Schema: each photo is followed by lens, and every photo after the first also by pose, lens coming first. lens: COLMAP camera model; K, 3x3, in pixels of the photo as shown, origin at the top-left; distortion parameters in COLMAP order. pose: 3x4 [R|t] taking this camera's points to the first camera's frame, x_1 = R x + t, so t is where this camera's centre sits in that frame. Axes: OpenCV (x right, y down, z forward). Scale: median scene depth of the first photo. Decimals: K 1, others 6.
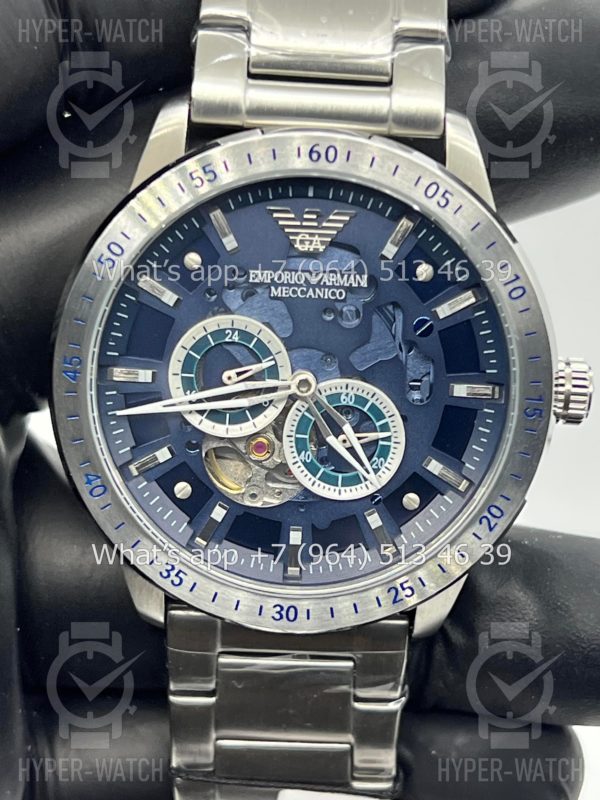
lens RADIAL K [[1971.1, 0, 307.1], [0, 1971.1, 424.3], [0, 0, 1]] dist [0.331155, 0.000000]
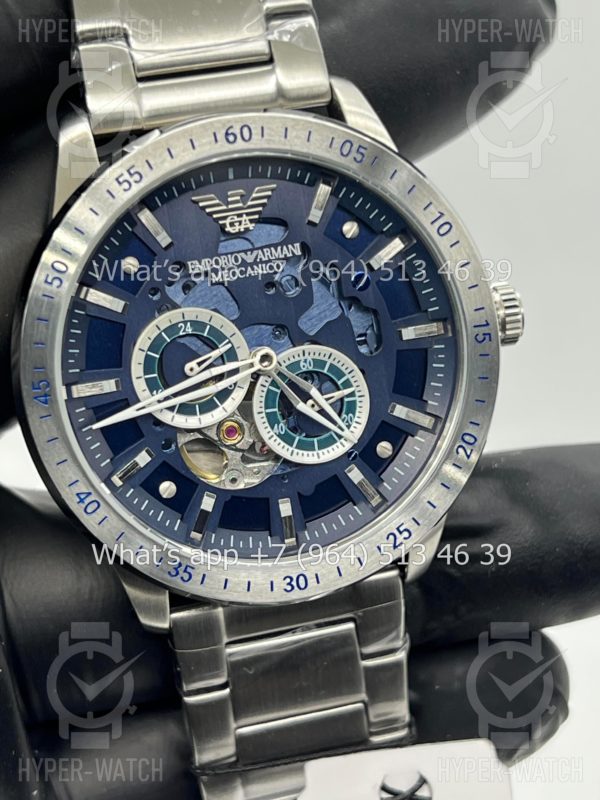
lens RADIAL K [[1971.1, 0, 297.9], [0, 1971.1, 398.4], [0, 0, 1]] dist [0.331155, 0.000000]
pose [[0.958327, -0.219899, 0.182355, -0.175049], [0.228101, 0.973316, -0.025031, 0.028789], [-0.171984, 0.065583, 0.982914, -0.007195]]
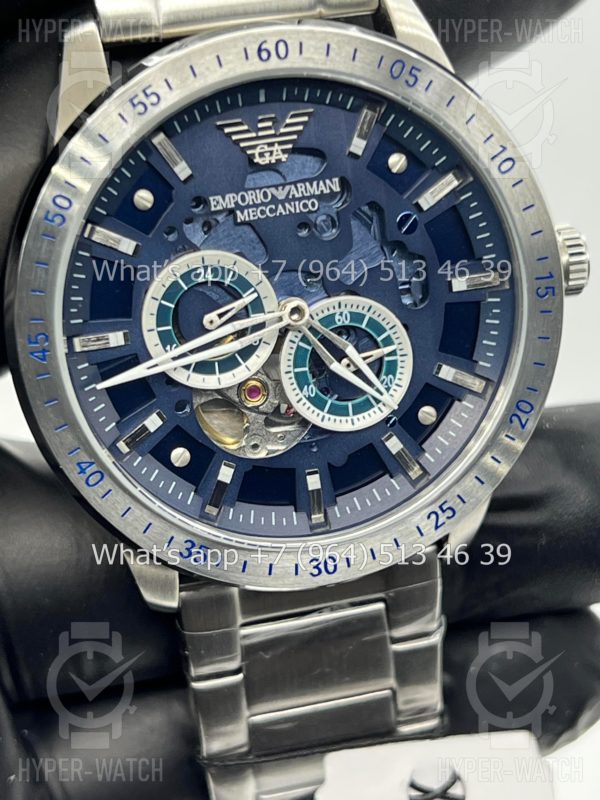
lens RADIAL K [[1971.1, 0, 301.5], [0, 1971.1, 399.0], [0, 0, 1]] dist [0.331155, 0.000000]
pose [[0.961754, -0.208387, 0.177773, -0.164627], [0.202014, 0.977924, 0.053433, -0.028832], [-0.184983, -0.015476, 0.982620, 0.121763]]
